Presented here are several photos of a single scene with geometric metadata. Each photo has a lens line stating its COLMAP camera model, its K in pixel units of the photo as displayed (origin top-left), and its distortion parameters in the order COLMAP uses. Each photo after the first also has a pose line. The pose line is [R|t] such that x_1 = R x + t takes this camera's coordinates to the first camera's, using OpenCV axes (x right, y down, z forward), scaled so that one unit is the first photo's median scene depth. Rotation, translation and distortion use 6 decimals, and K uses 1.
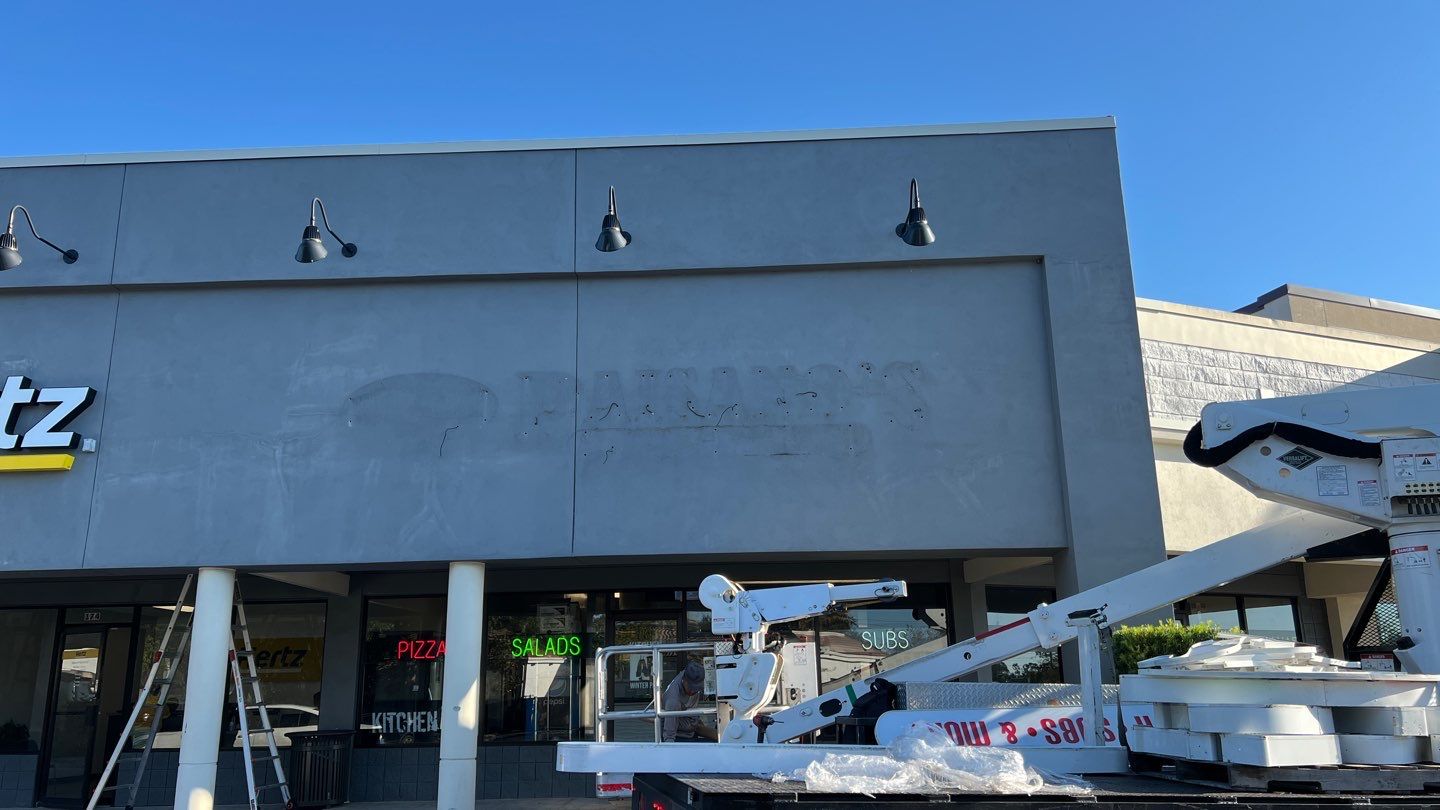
lens RADIAL K [[1087.3, 0, 722.6], [0, 1087.3, 423.6], [0, 0, 1]] dist [0.013892, -0.010106]
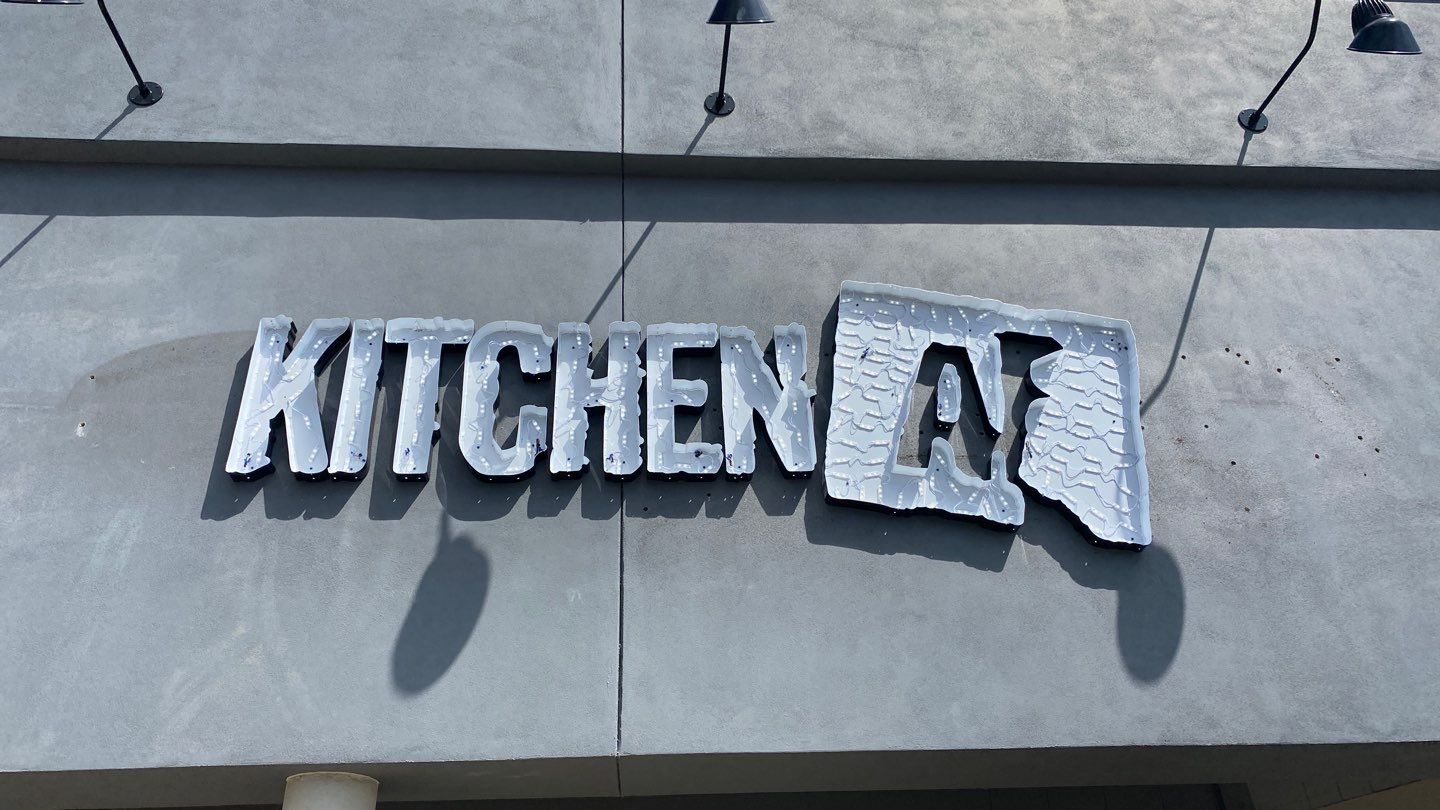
lens RADIAL K [[1109.8, 0, 714.9], [0, 1109.8, 396.2], [0, 0, 1]] dist [0.032903, -0.058635]
pose [[0.993265, 0.041061, 0.108348, -0.146607], [-0.007403, 0.955679, -0.294316, 0.111962], [-0.115631, 0.291532, 0.949546, 0.561110]]
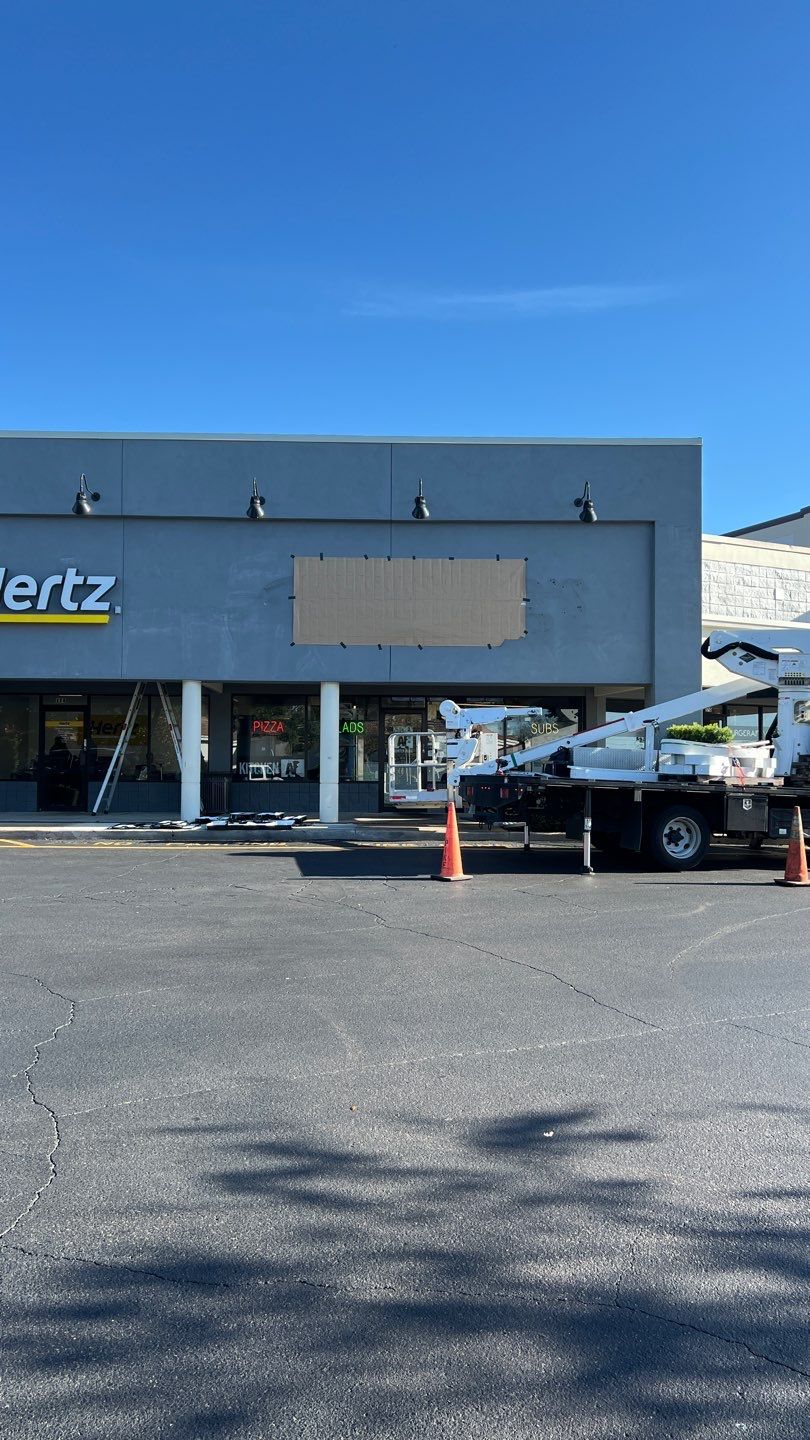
lens RADIAL K [[1024.1, 0, 408.1], [0, 1024.1, 765.2], [0, 0, 1]] dist [0.065905, -0.001689]
pose [[0.998268, 0.023369, 0.053998, -0.191772], [-0.035473, 0.971232, 0.235477, -0.147750], [-0.046941, -0.236985, 0.970379, -0.719344]]
